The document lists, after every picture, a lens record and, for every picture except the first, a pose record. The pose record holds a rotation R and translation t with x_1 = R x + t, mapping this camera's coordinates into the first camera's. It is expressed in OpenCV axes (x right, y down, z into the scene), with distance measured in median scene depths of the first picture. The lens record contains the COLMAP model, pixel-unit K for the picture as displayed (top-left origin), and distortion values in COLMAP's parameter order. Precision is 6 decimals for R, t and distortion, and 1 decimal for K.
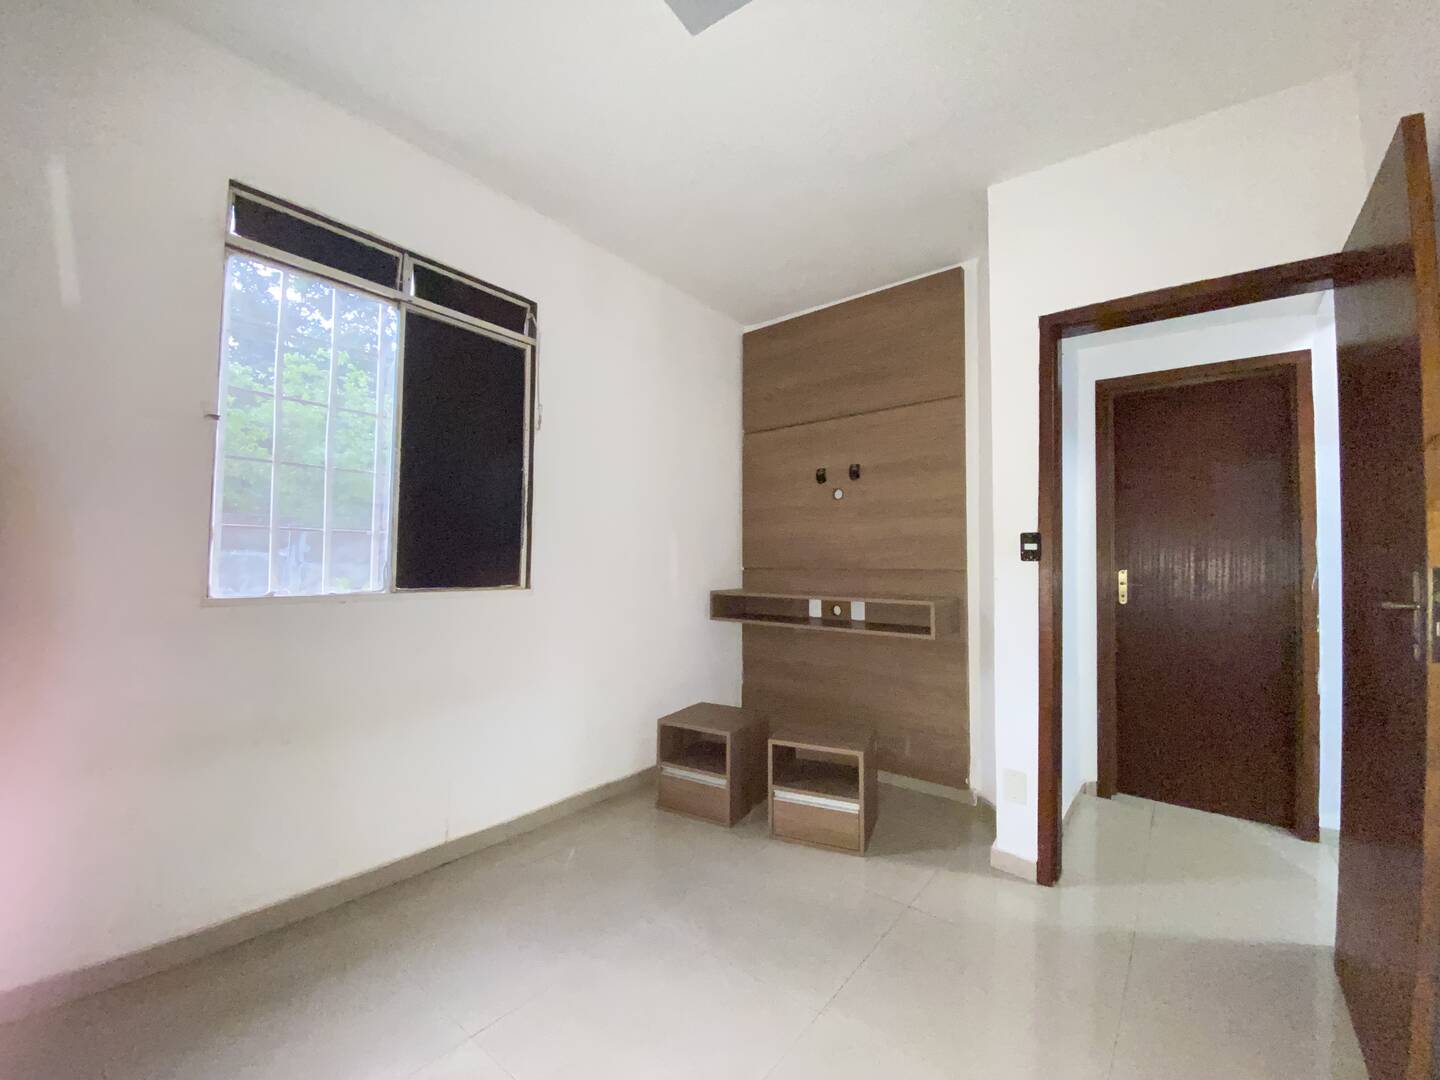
lens RADIAL K [[591.5, 0, 720.0], [0, 591.5, 540.0], [0, 0, 1]] dist [0.017469, -0.000077]
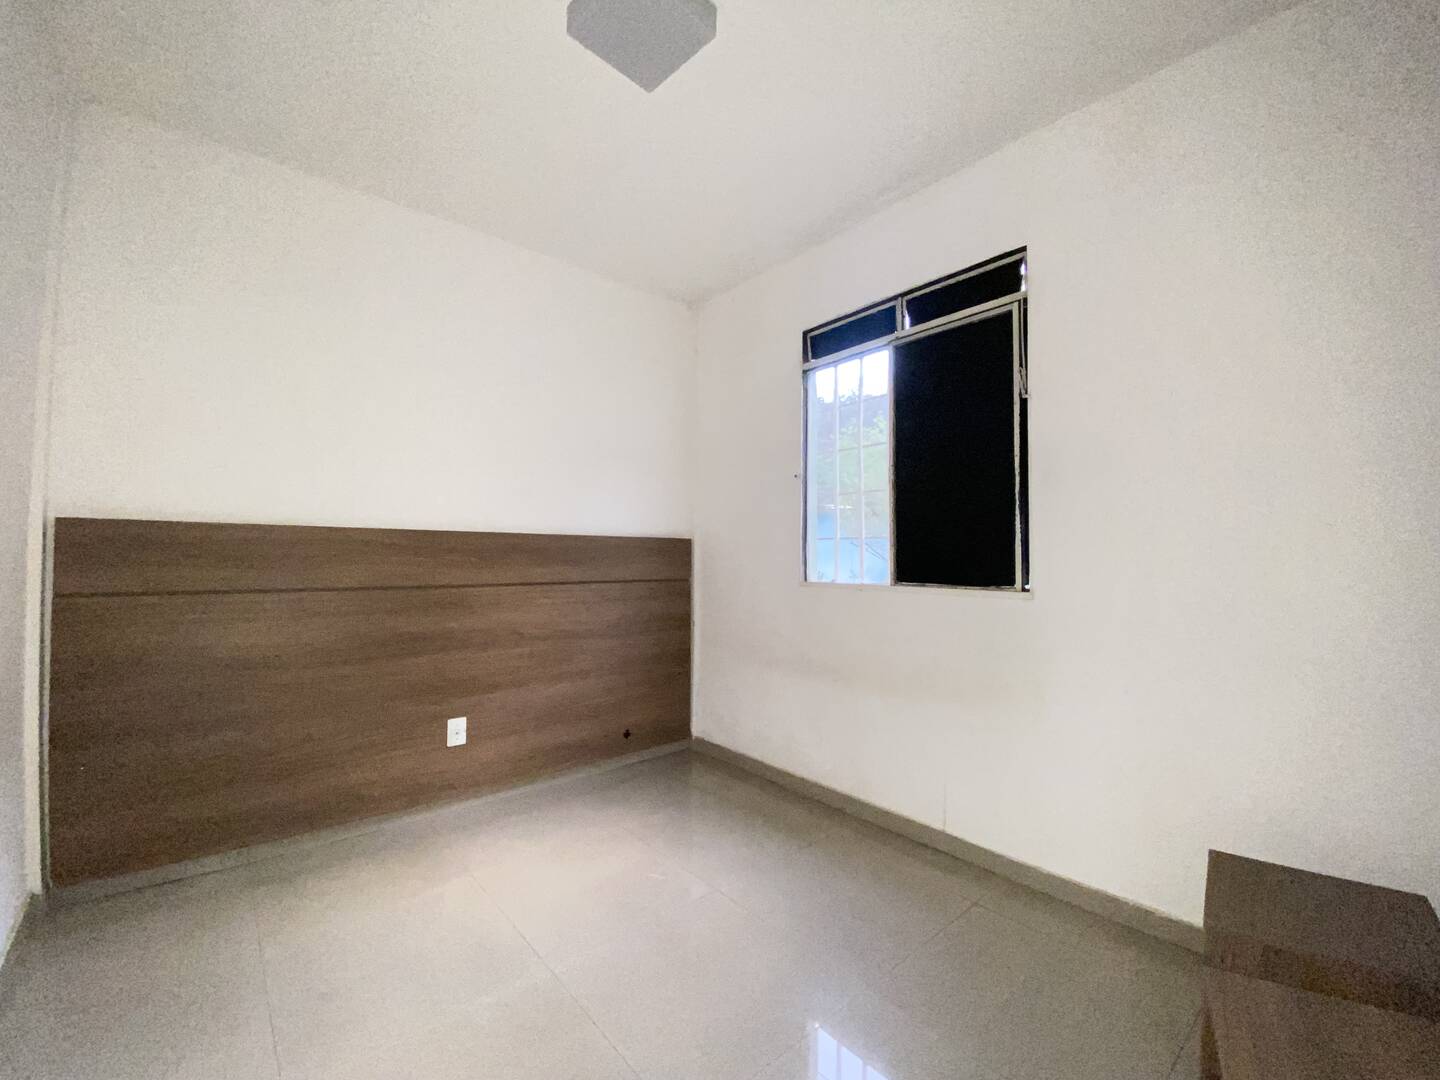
lens RADIAL K [[582.4, 0, 716.0], [0, 582.4, 552.2], [0, 0, 1]] dist [-0.000016, -0.000013]
pose [[-0.185681, -0.035441, -0.981971, 0.609160], [0.018898, 0.999036, -0.039630, 0.055314], [0.982428, -0.025916, -0.184832, 0.796873]]
